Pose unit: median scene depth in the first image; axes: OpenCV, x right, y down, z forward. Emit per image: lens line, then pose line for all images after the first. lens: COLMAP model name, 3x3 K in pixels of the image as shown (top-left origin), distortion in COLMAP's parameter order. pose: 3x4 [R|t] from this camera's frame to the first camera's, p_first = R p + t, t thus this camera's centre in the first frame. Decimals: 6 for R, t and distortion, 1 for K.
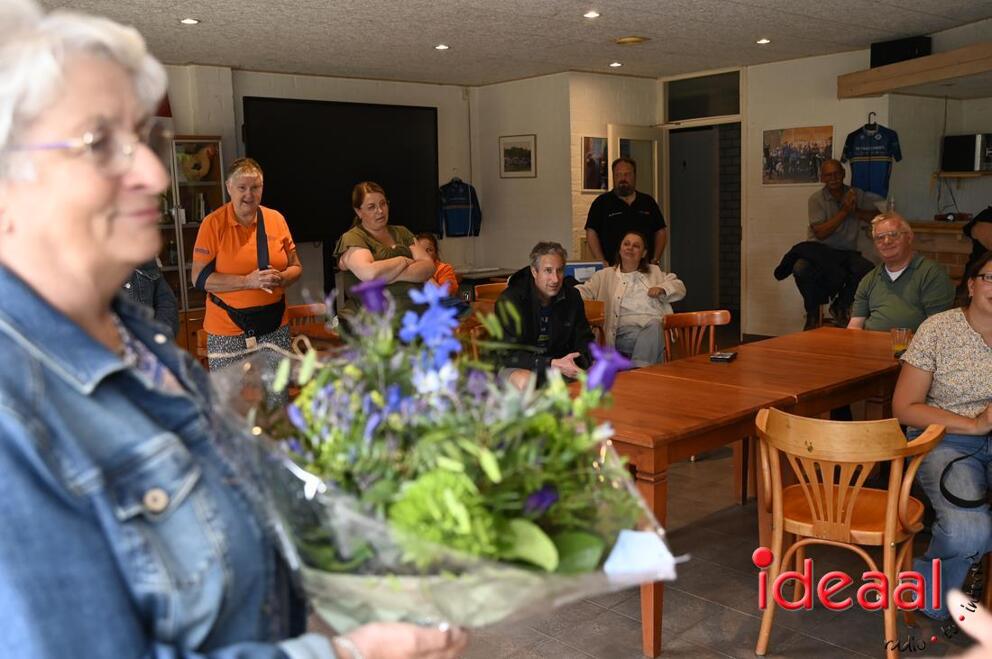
lens RADIAL K [[940.6, 0, 496.0], [0, 940.6, 329.5], [0, 0, 1]] dist [-0.018891, 0.012966]
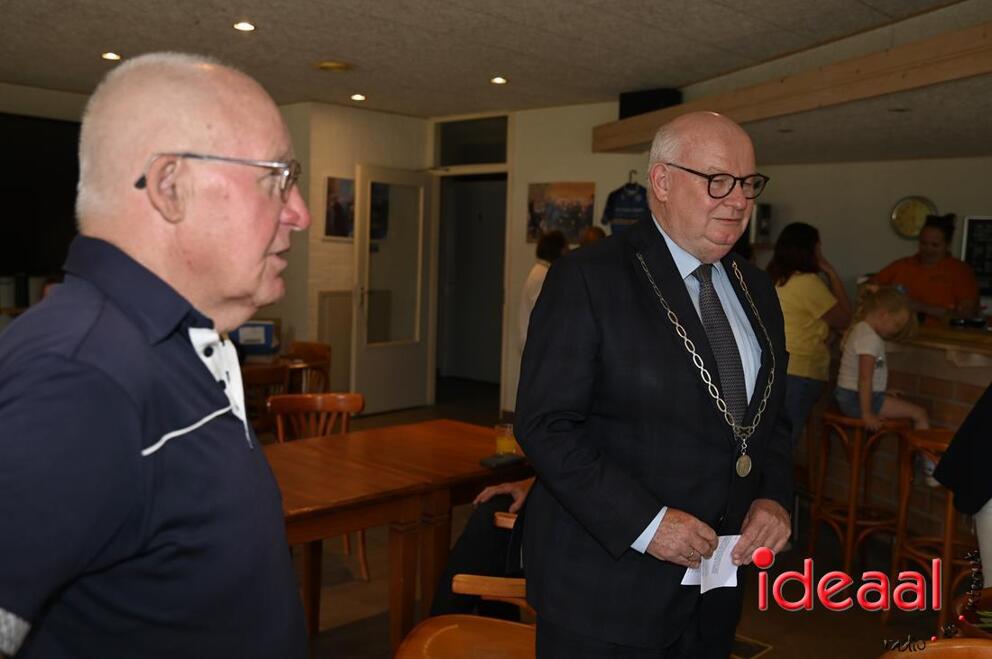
lens RADIAL K [[1023.3, 0, 496.0], [0, 1023.3, 329.5], [0, 0, 1]] dist [0.002470, 0.012050]
pose [[0.988145, 0.048424, 0.145684, 0.123764], [-0.039761, 0.997296, -0.061805, -0.013049], [-0.148283, 0.055280, 0.987399, 0.055680]]
